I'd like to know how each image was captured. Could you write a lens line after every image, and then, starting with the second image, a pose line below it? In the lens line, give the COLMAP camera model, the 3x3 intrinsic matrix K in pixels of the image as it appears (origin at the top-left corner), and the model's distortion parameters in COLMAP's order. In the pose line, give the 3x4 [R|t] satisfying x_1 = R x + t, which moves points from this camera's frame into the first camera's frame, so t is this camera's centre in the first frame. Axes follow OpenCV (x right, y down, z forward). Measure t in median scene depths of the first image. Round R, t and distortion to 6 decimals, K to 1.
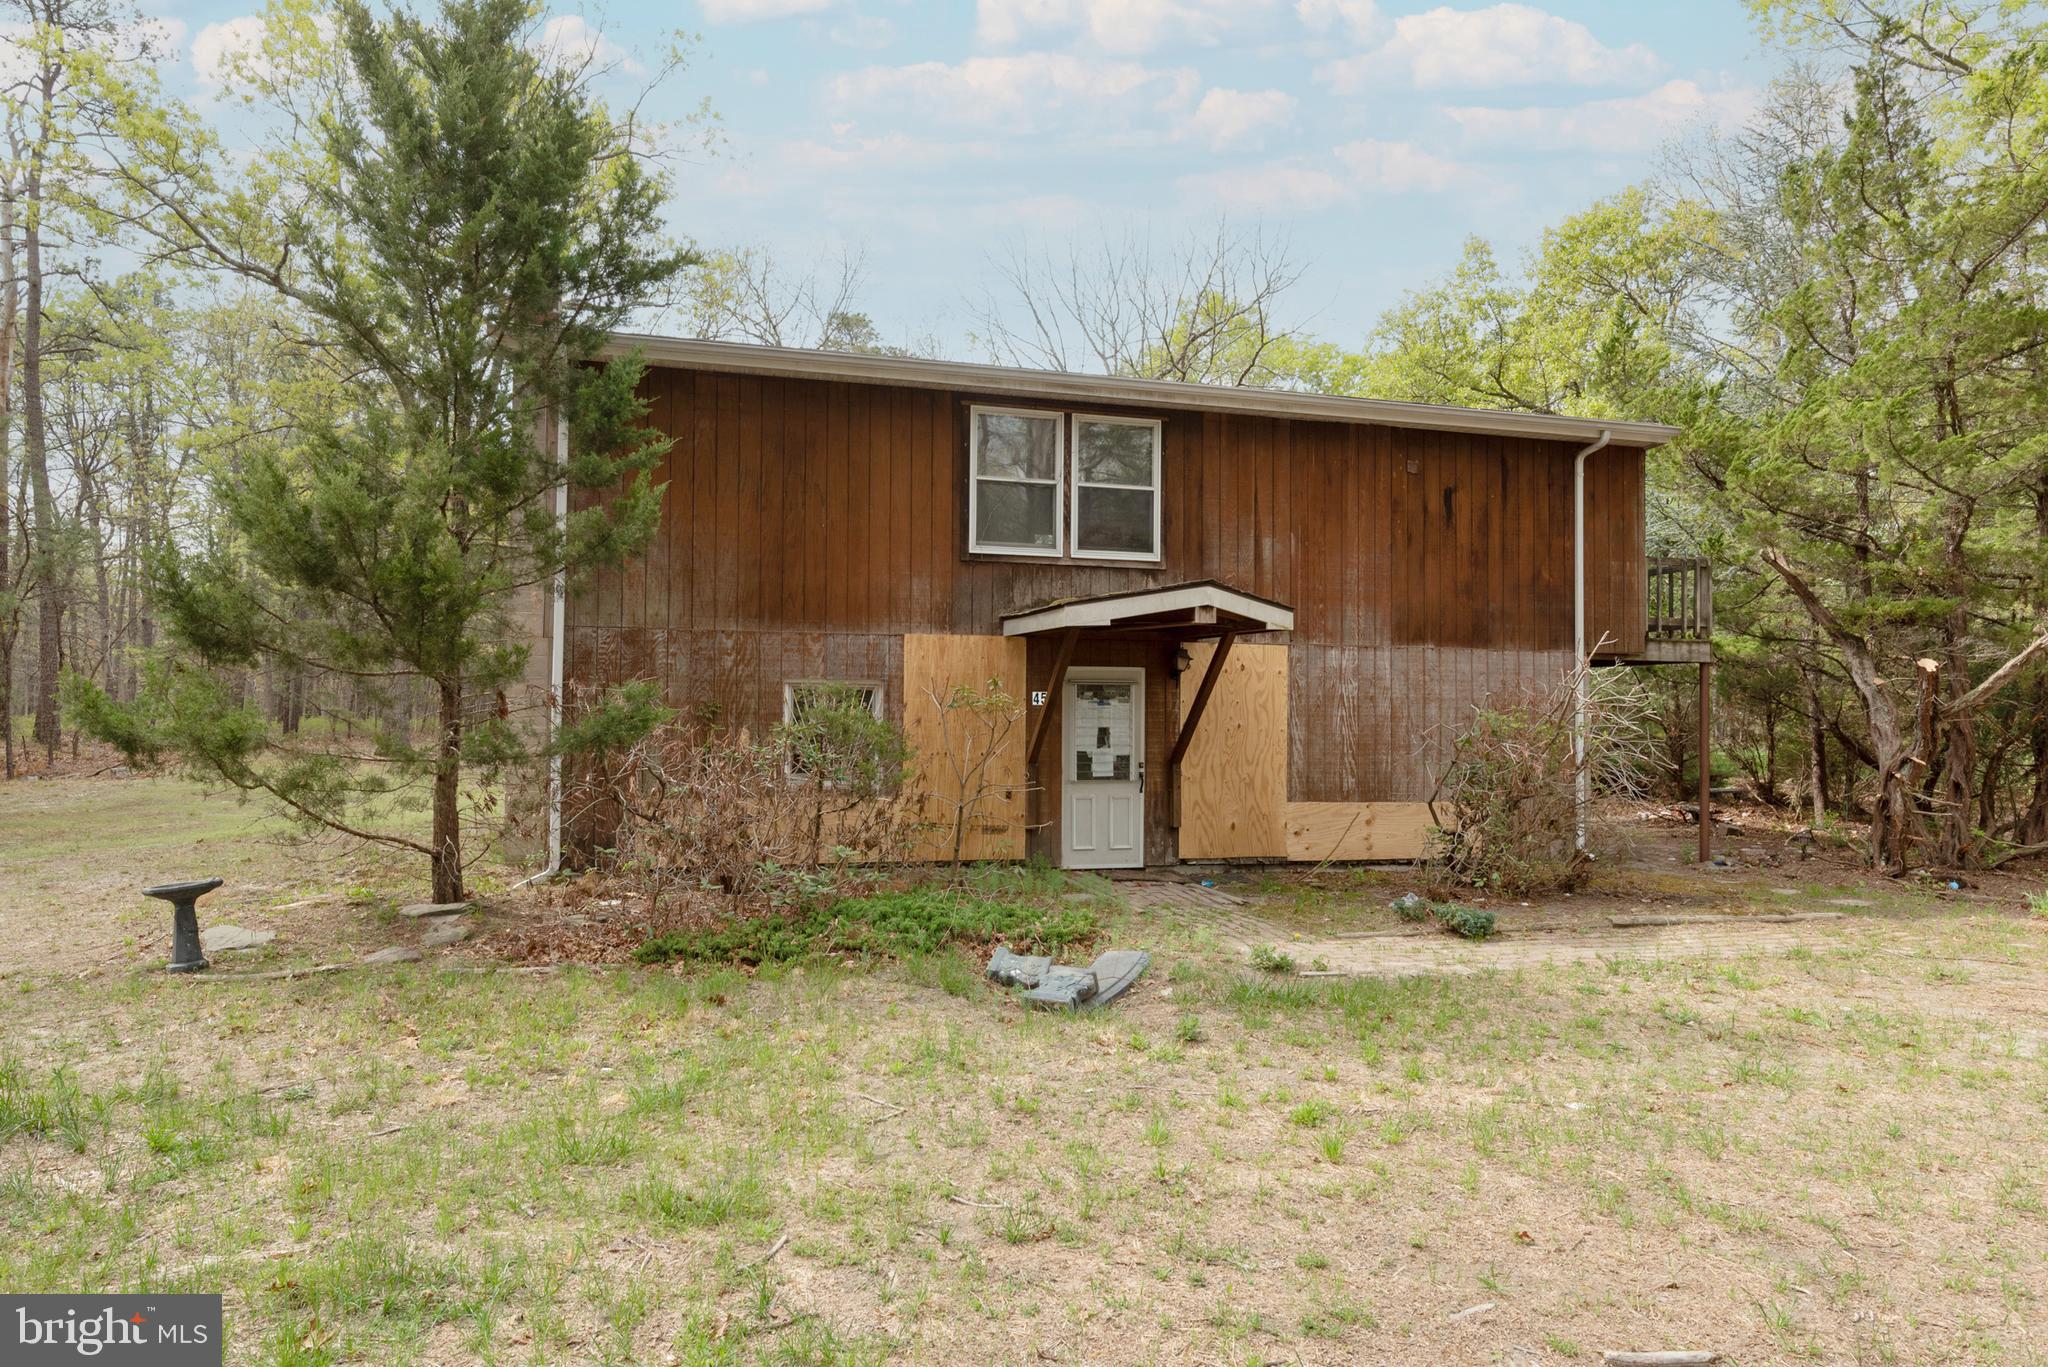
lens RADIAL K [[1191.5, 0, 1021.2], [0, 1191.5, 674.0], [0, 0, 1]] dist [-0.004317, -0.001099]
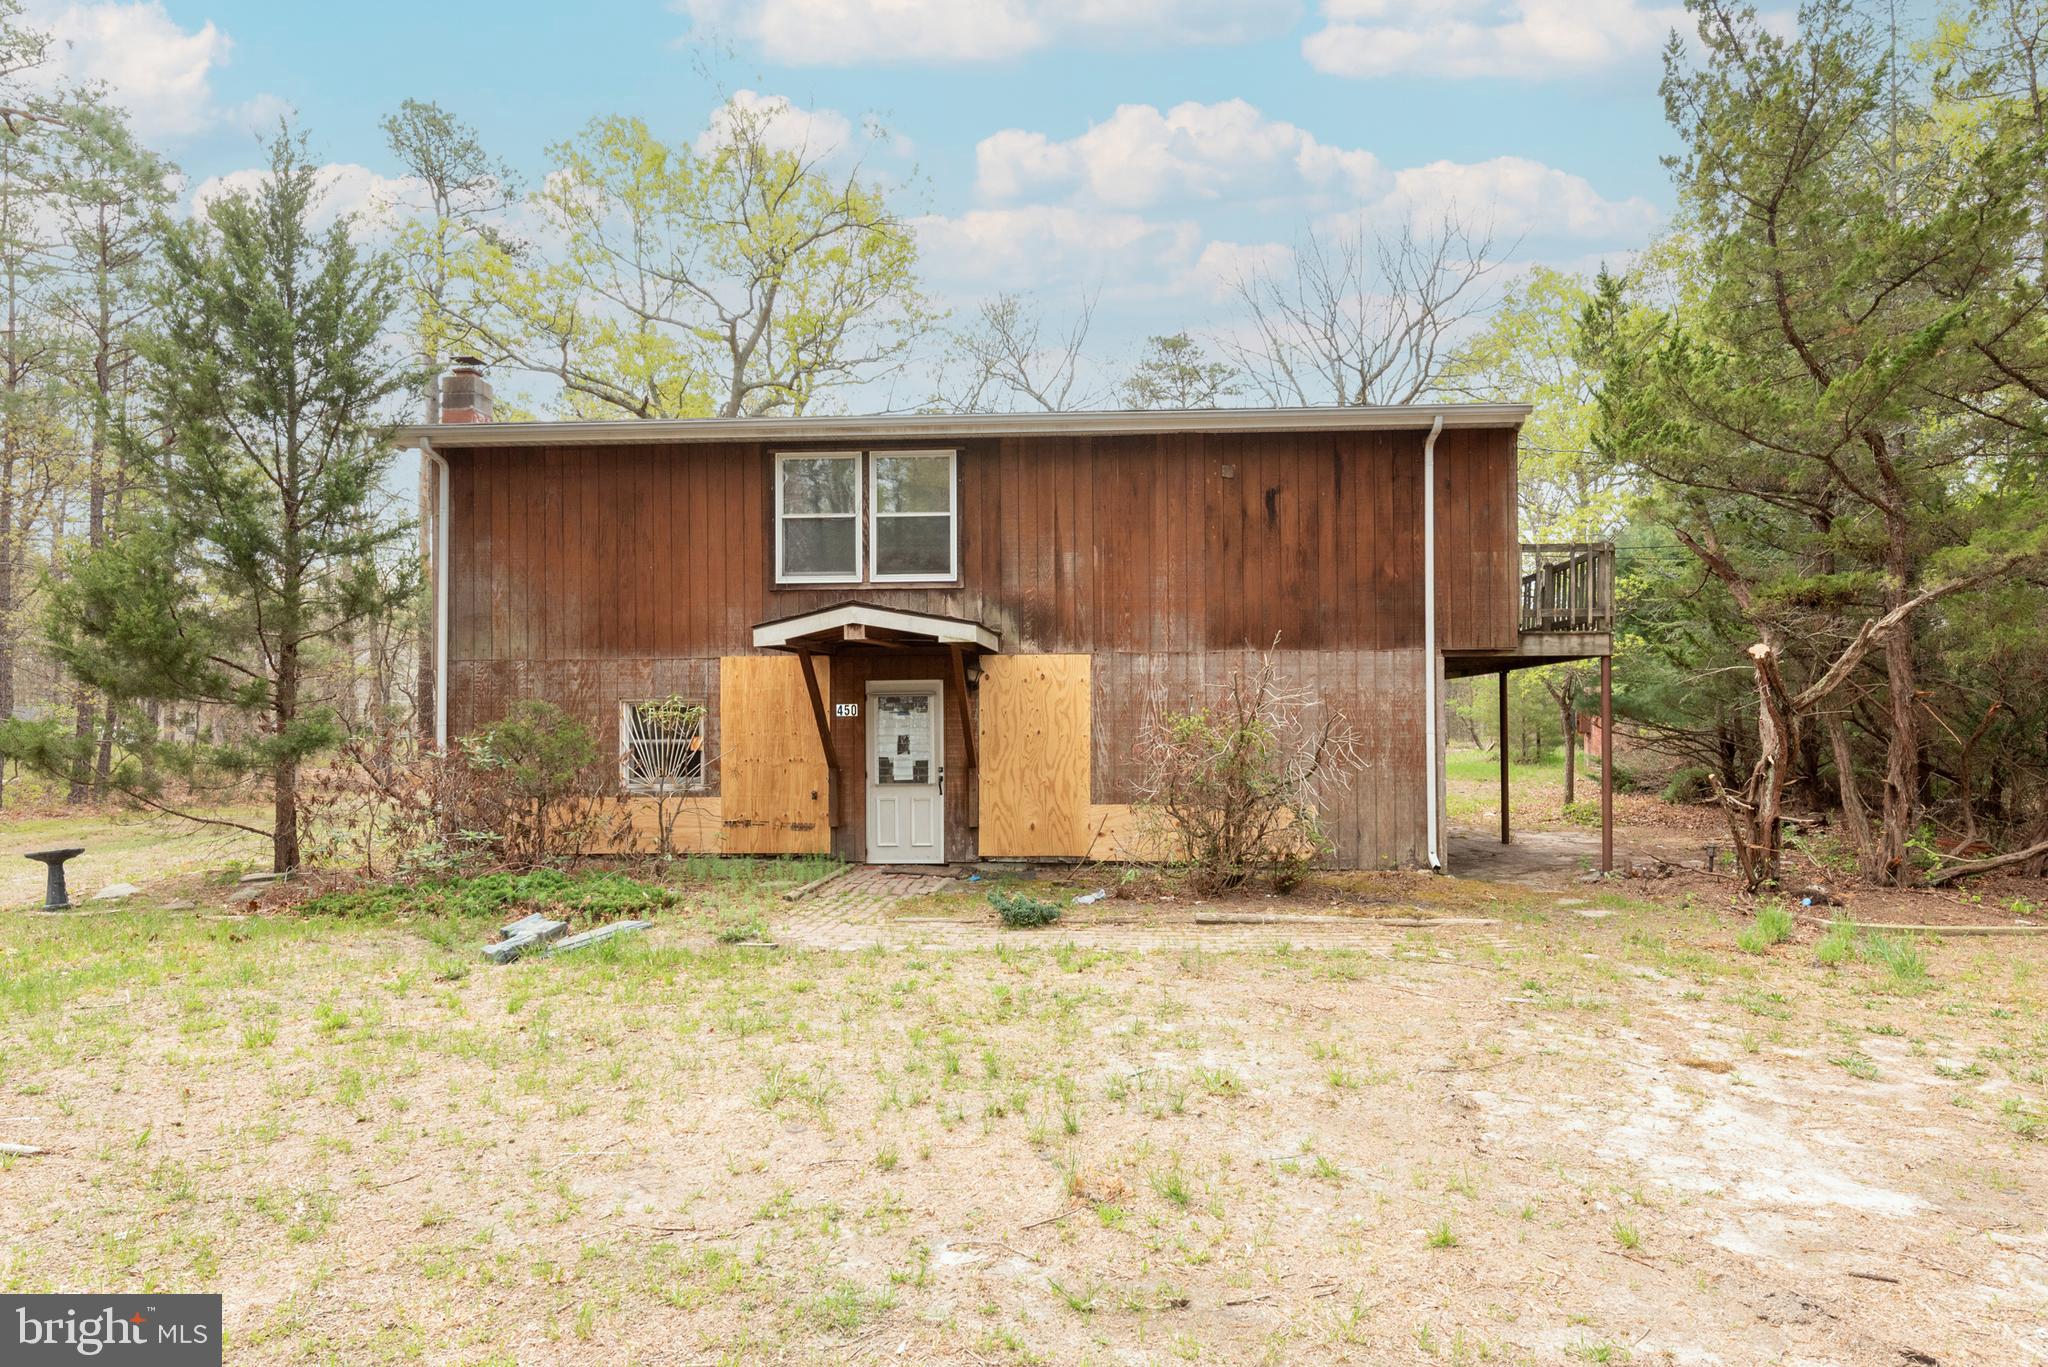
lens RADIAL K [[1191.5, 0, 1026.0], [0, 1191.5, 696.3], [0, 0, 1]] dist [-0.004317, -0.001099]
pose [[0.951172, -0.024827, -0.307662, 0.511047], [0.026507, 0.999648, 0.001282, 0.010460], [0.307521, -0.009374, 0.951495, -0.009234]]
